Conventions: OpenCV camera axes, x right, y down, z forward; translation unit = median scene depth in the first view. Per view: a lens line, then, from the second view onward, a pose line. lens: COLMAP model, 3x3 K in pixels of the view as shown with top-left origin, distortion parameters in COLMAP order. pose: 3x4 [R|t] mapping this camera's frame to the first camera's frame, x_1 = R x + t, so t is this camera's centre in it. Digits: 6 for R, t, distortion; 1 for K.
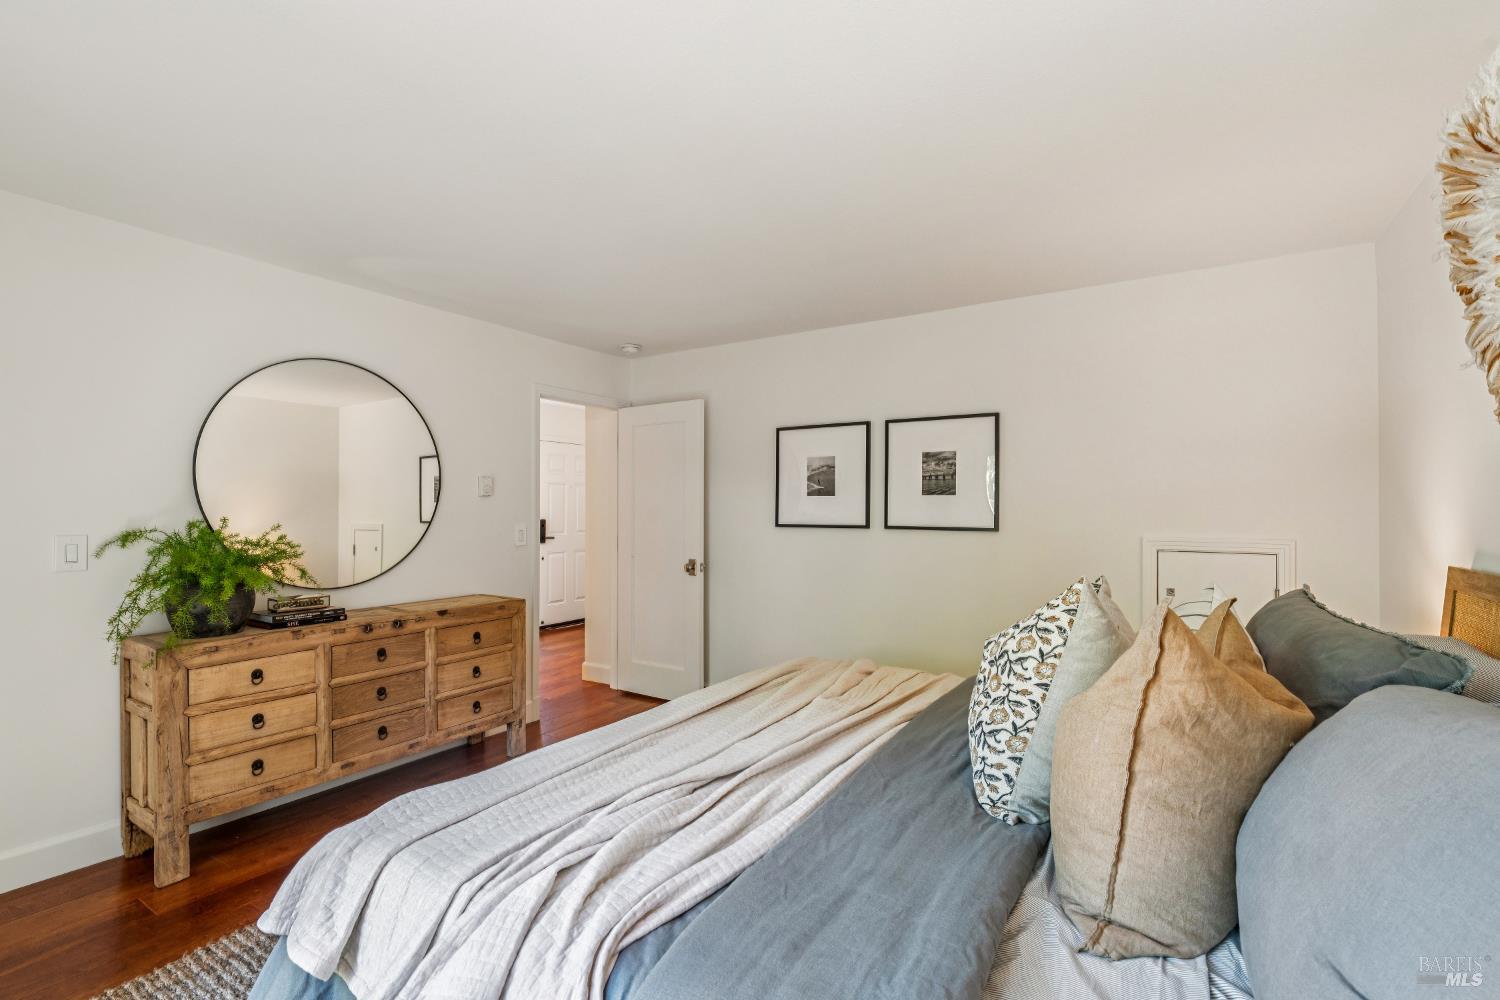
lens RADIAL K [[667.1, 0, 750.0], [0, 667.1, 500.0], [0, 0, 1]] dist [0.001094, -0.000025]
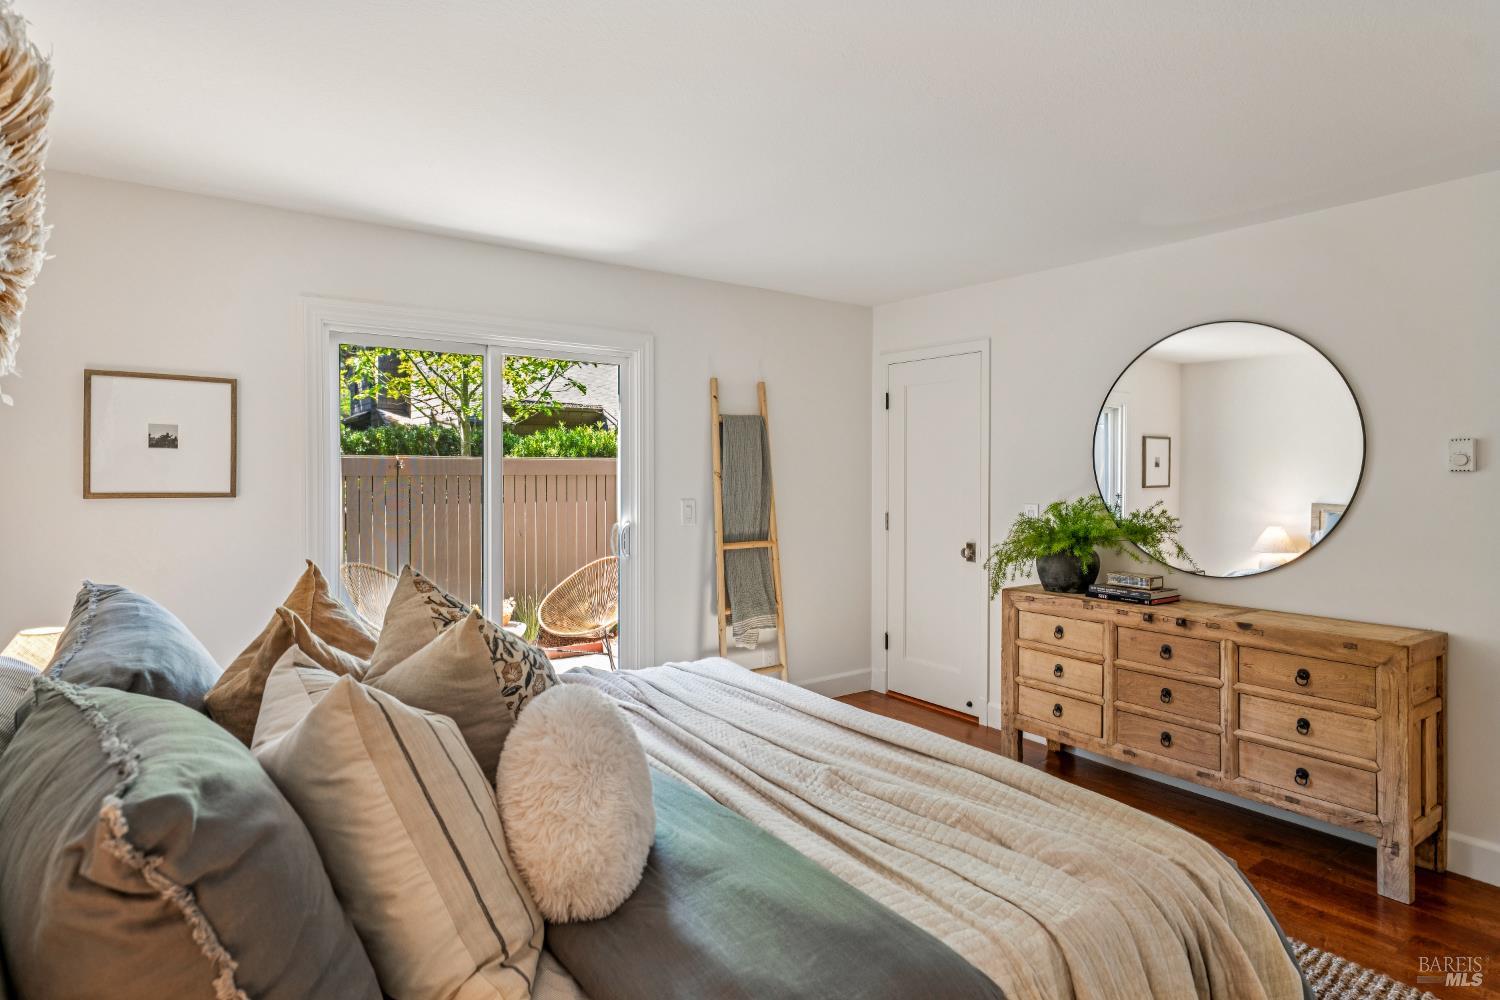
lens RADIAL K [[827.0, 0, 750.0], [0, 827.0, 500.0], [0, 0, 1]] dist [0.001865, 0.000572]
pose [[-0.365404, 0.029116, -0.930393, 0.712611], [0.009064, 0.999575, 0.027721, -0.007260], [0.930805, 0.001696, -0.365513, 0.938737]]
